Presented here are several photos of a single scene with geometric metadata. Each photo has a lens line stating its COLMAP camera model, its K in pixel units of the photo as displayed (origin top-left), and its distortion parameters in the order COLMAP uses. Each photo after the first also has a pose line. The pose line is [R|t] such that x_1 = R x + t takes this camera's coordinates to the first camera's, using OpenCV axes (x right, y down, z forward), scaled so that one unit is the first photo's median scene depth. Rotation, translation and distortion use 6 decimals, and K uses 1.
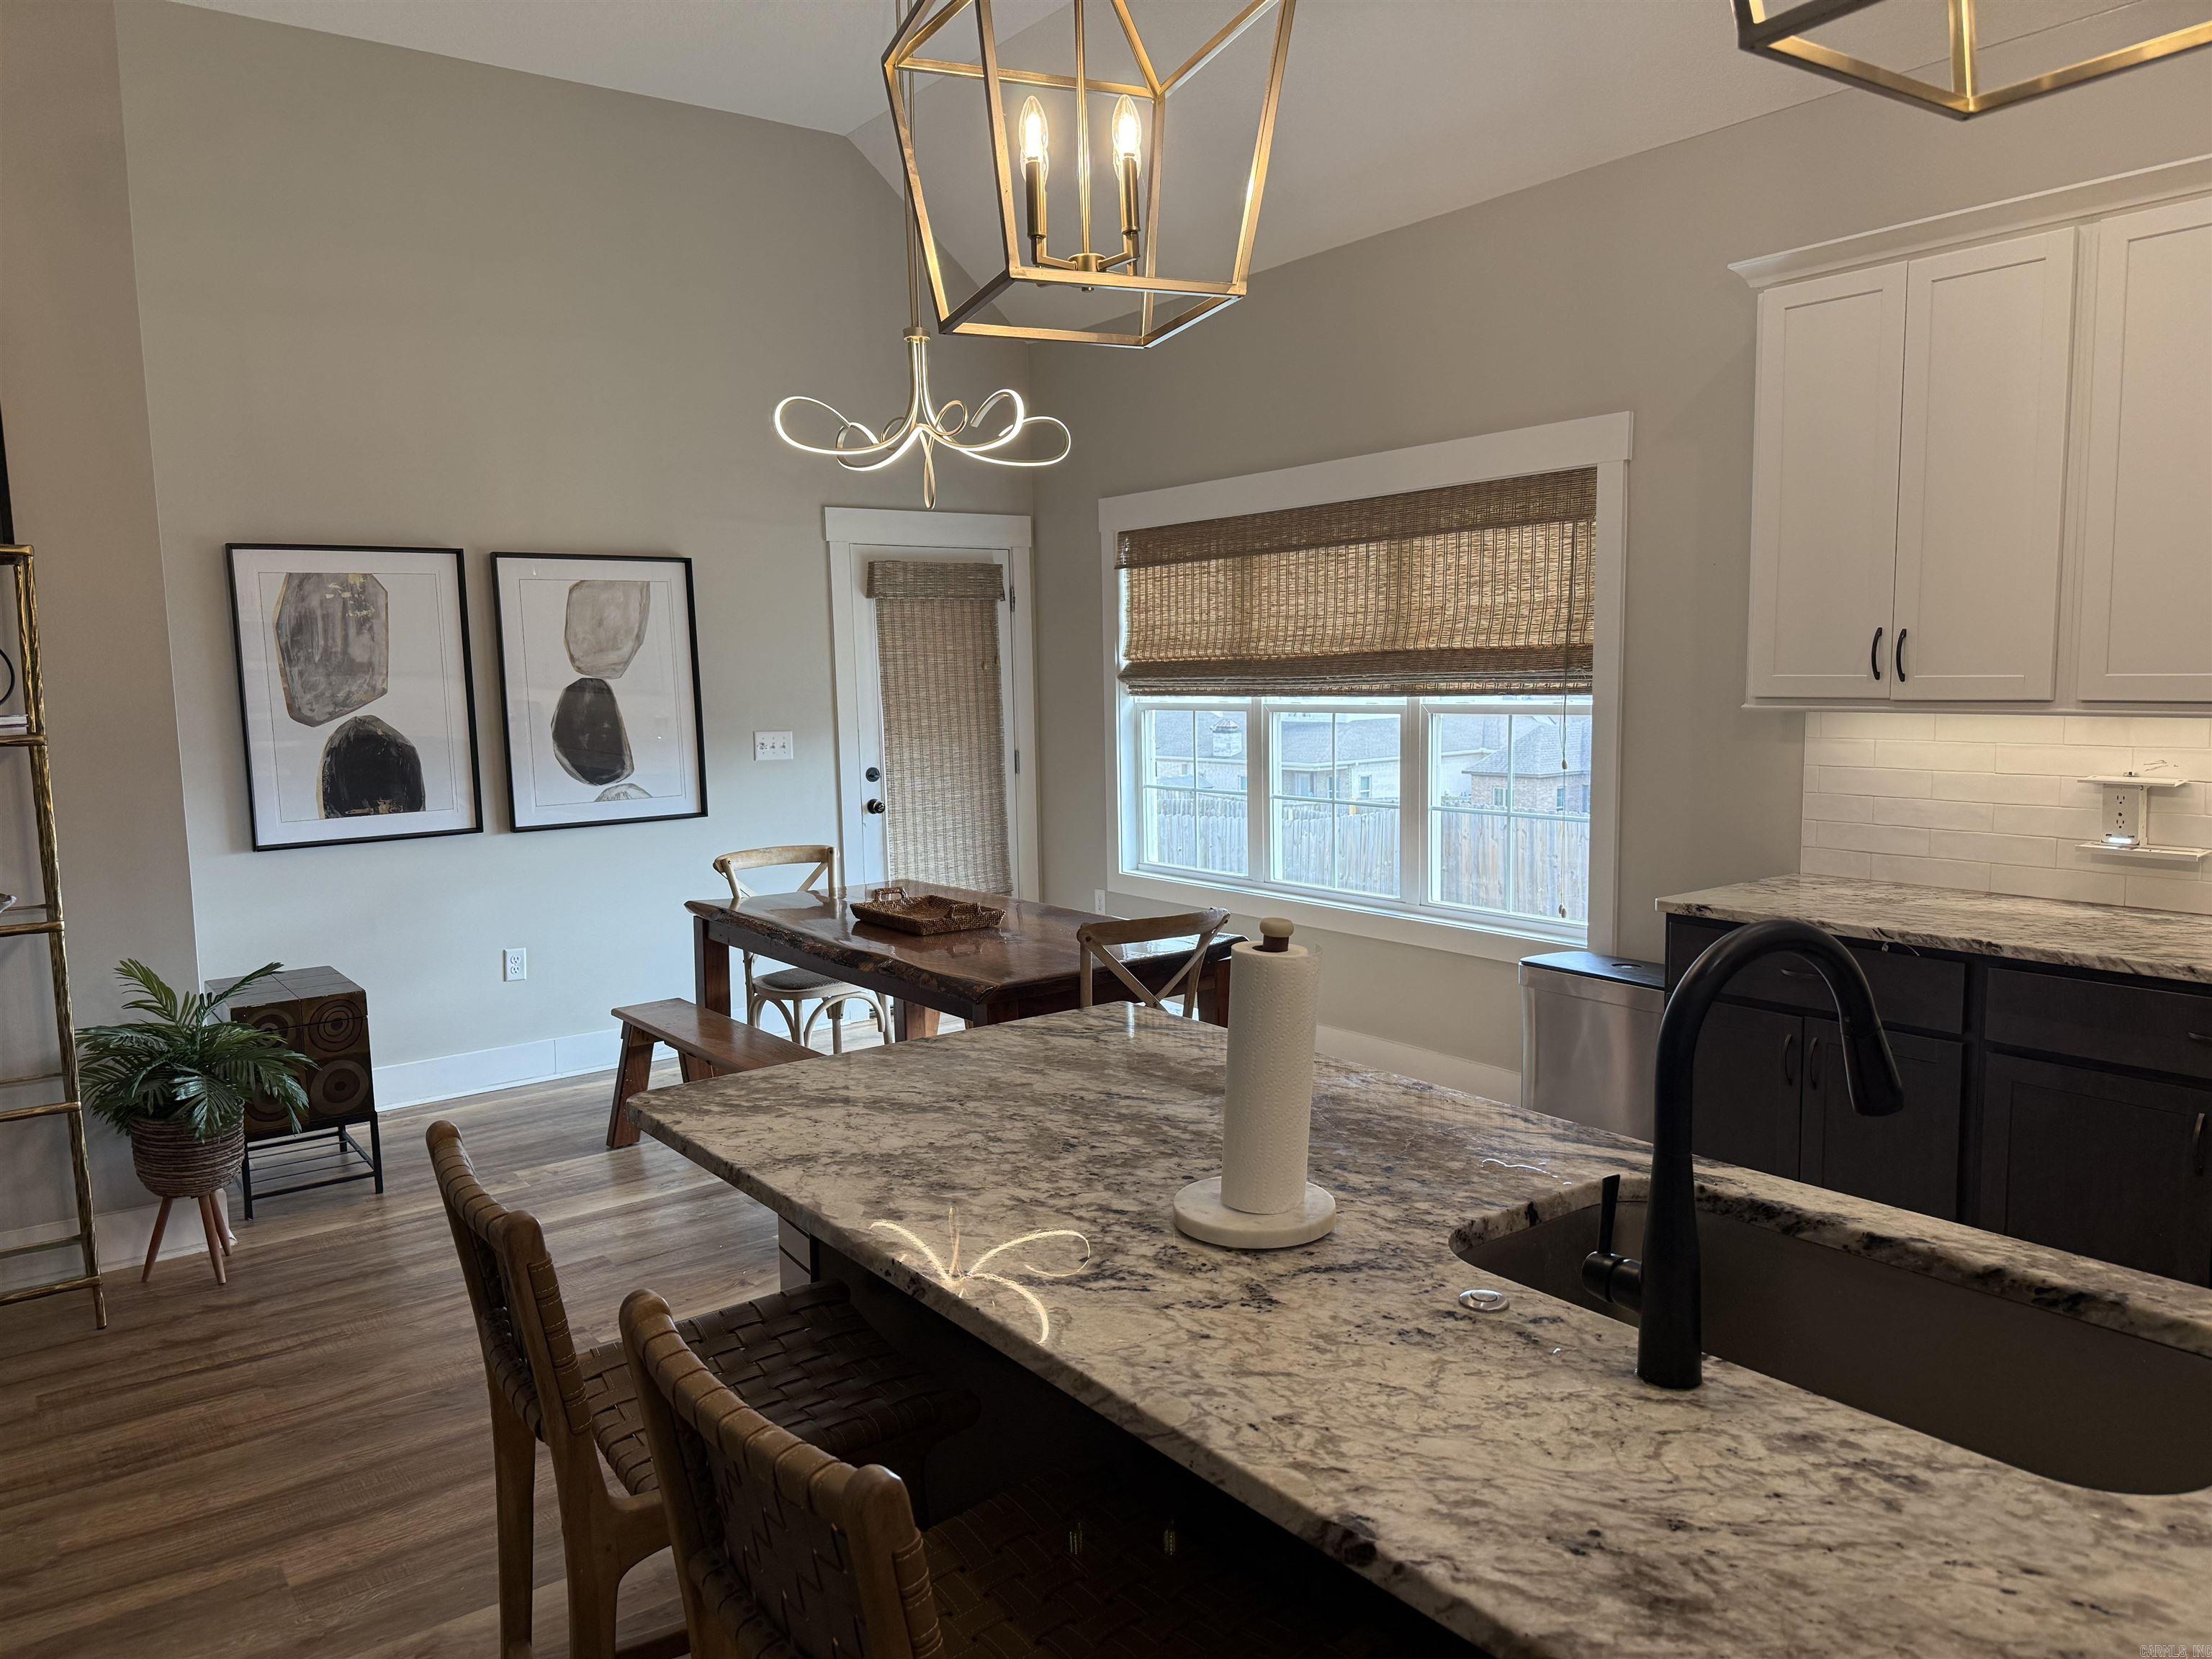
lens RADIAL K [[1556.3, 0, 1116.6], [0, 1556.3, 845.9], [0, 0, 1]] dist [0.062580, -0.065696]
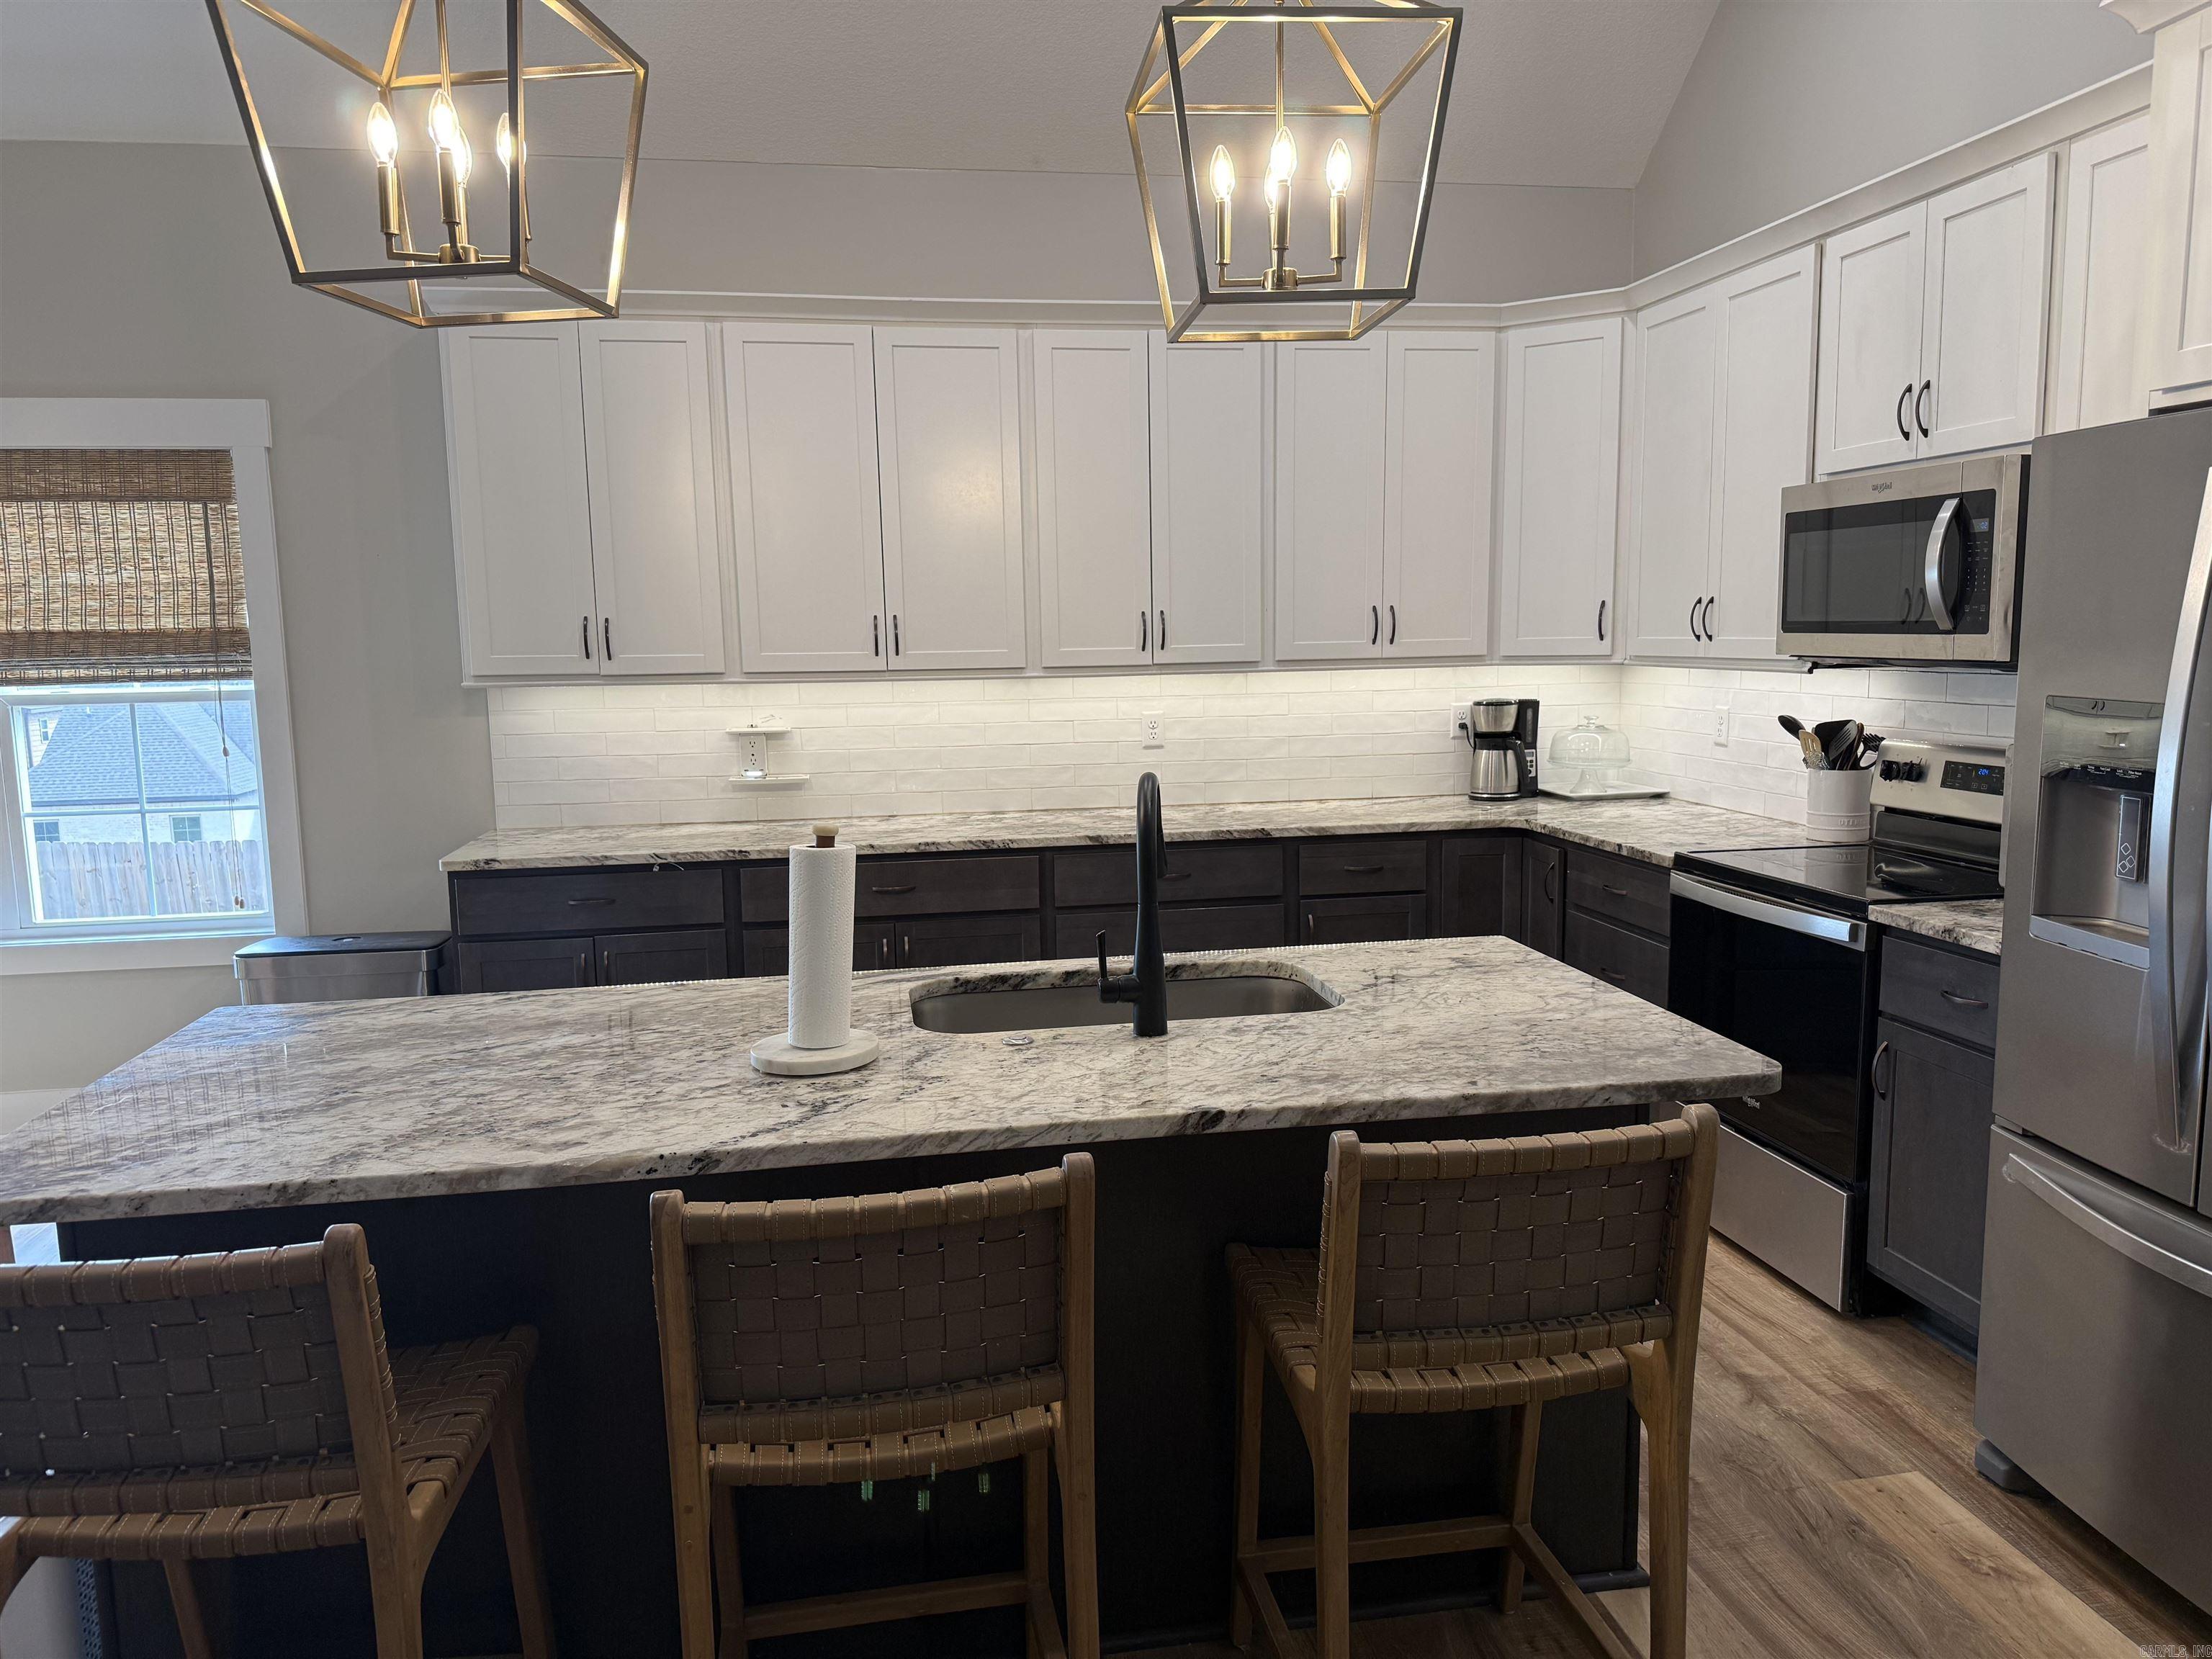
lens RADIAL K [[1556.3, 0, 1125.3], [0, 1556.3, 831.8], [0, 0, 1]] dist [0.062580, -0.065696]
pose [[0.456444, -0.106385, 0.883369, -0.687673], [0.112759, 0.991738, 0.061173, 0.000867], [-0.882578, 0.071686, 0.464668, 0.113096]]
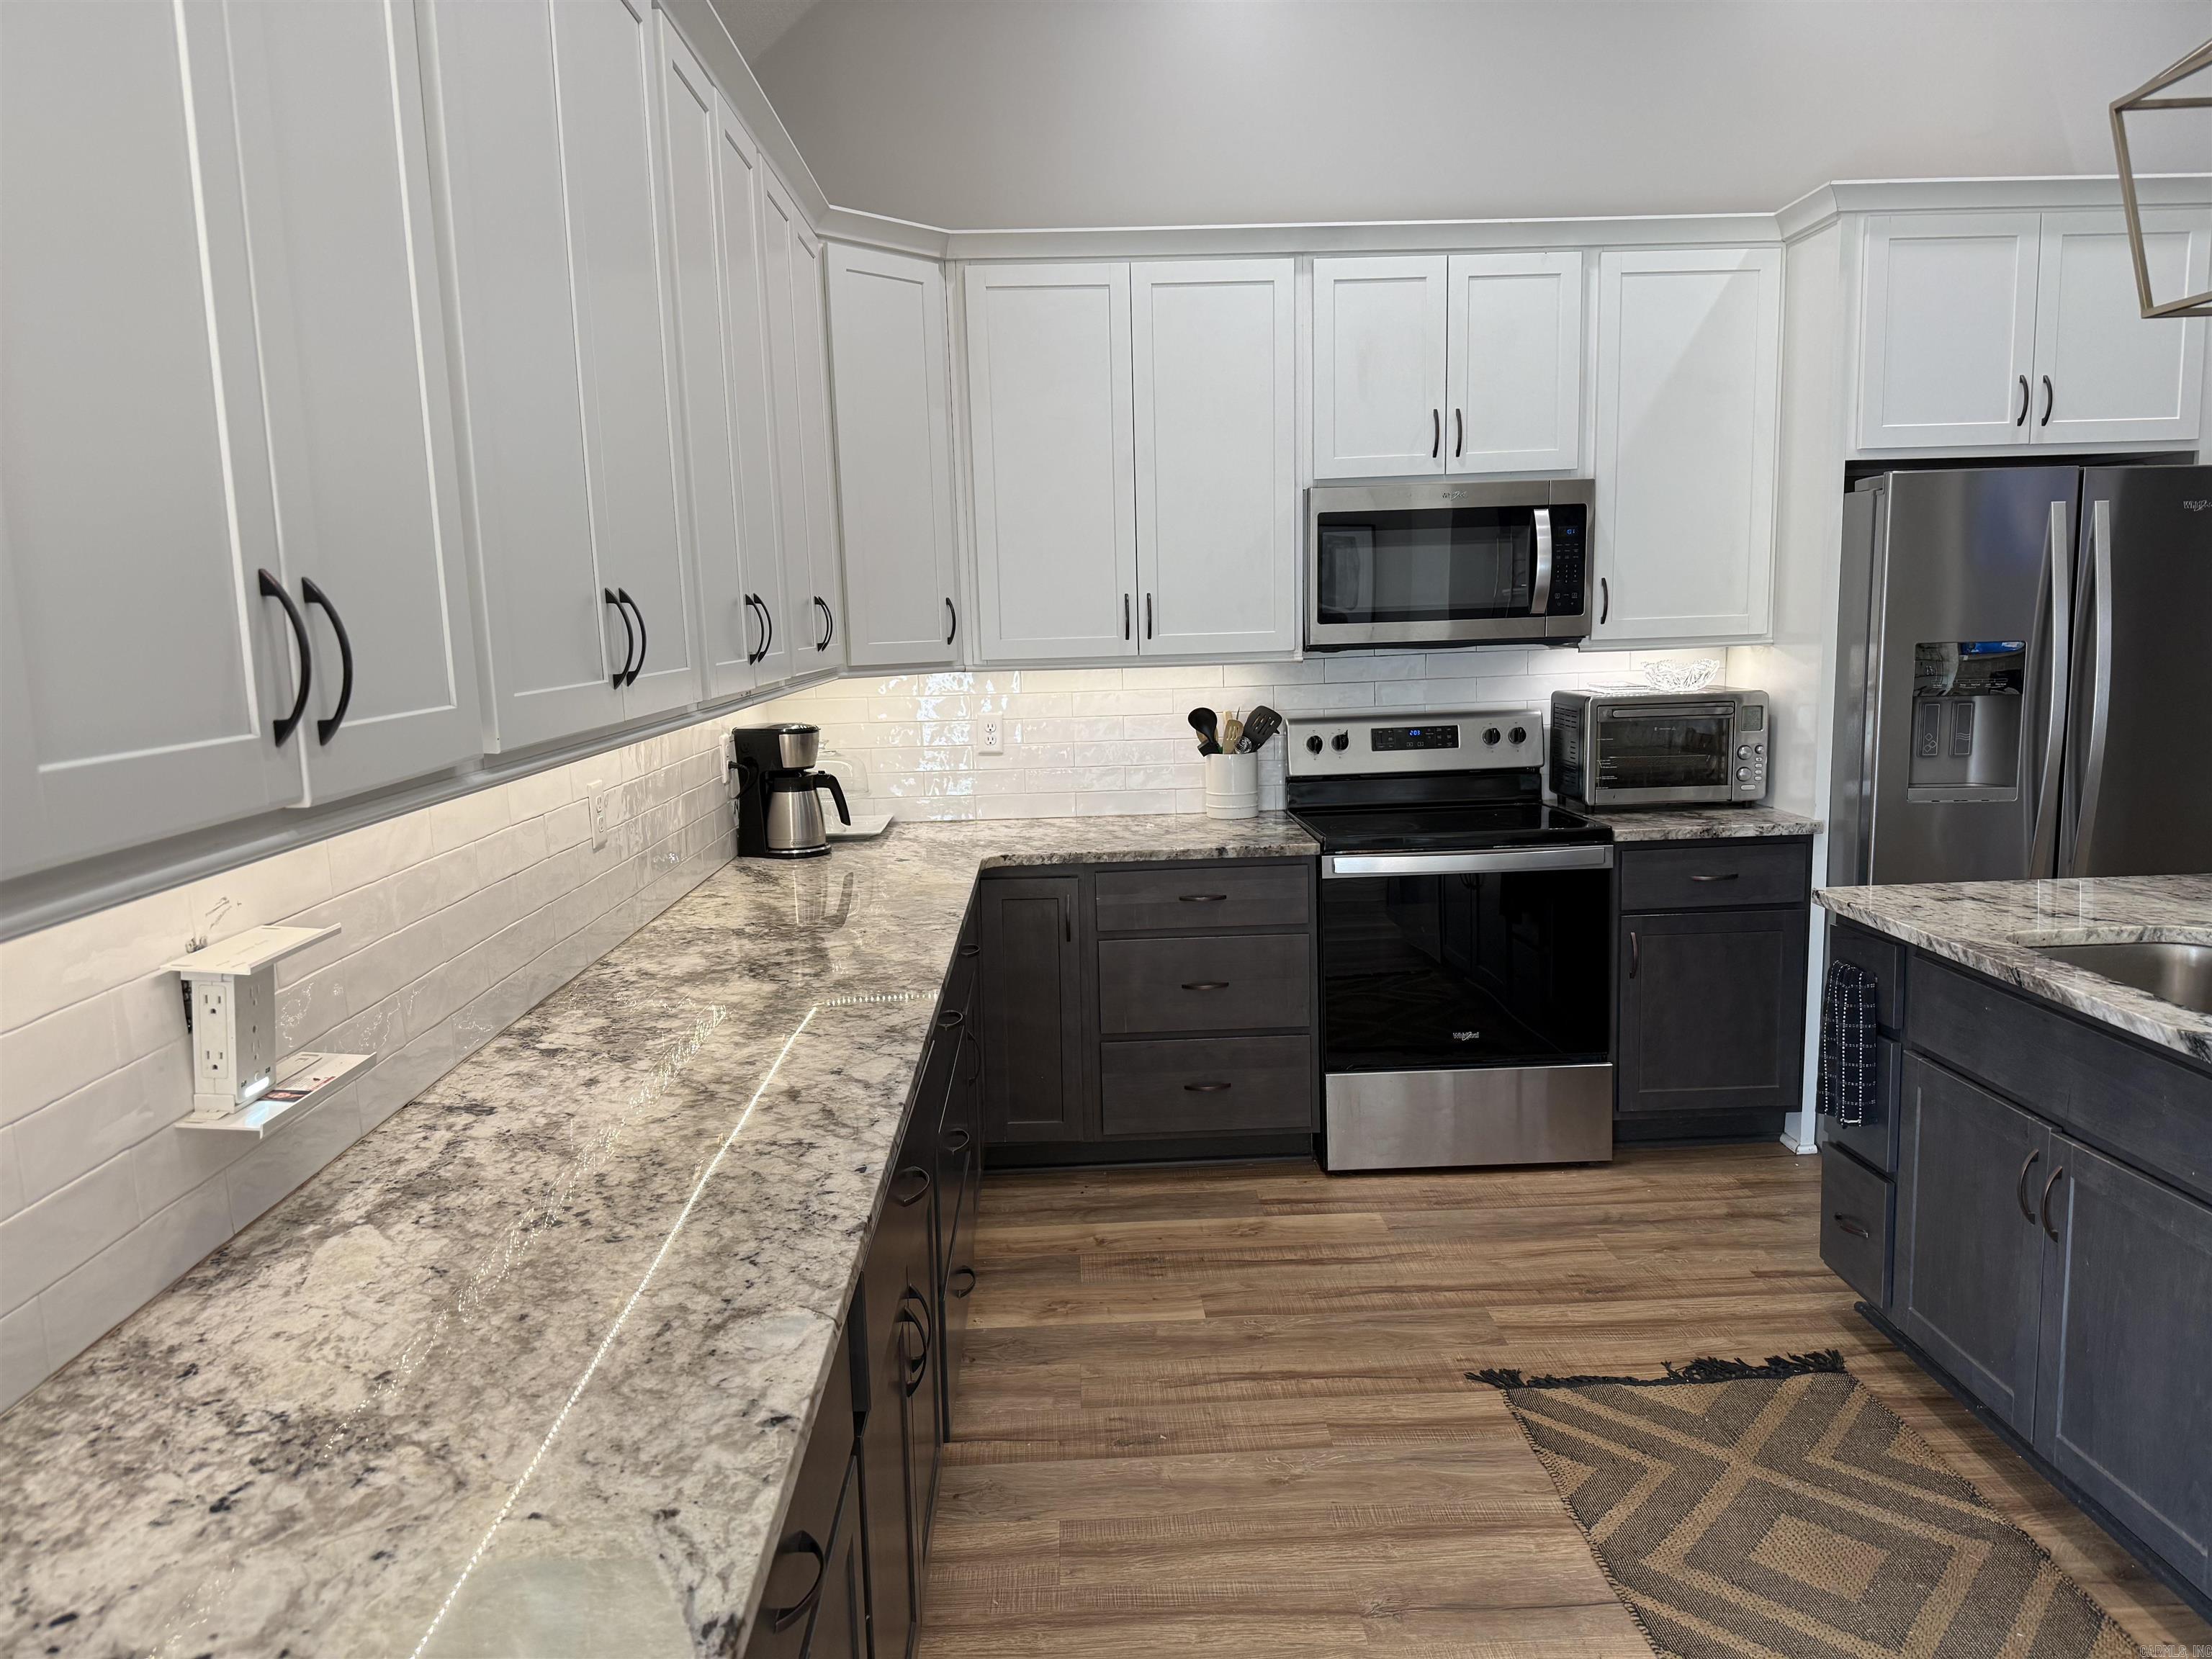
lens RADIAL K [[1556.3, 0, 1100.7], [0, 1556.3, 847.4], [0, 0, 1]] dist [0.062580, -0.065696]
pose [[-0.814913, -0.047852, 0.577604, 0.306445], [0.110093, 0.965661, 0.235325, -0.231658], [-0.569030, 0.255359, -0.781662, 1.888412]]
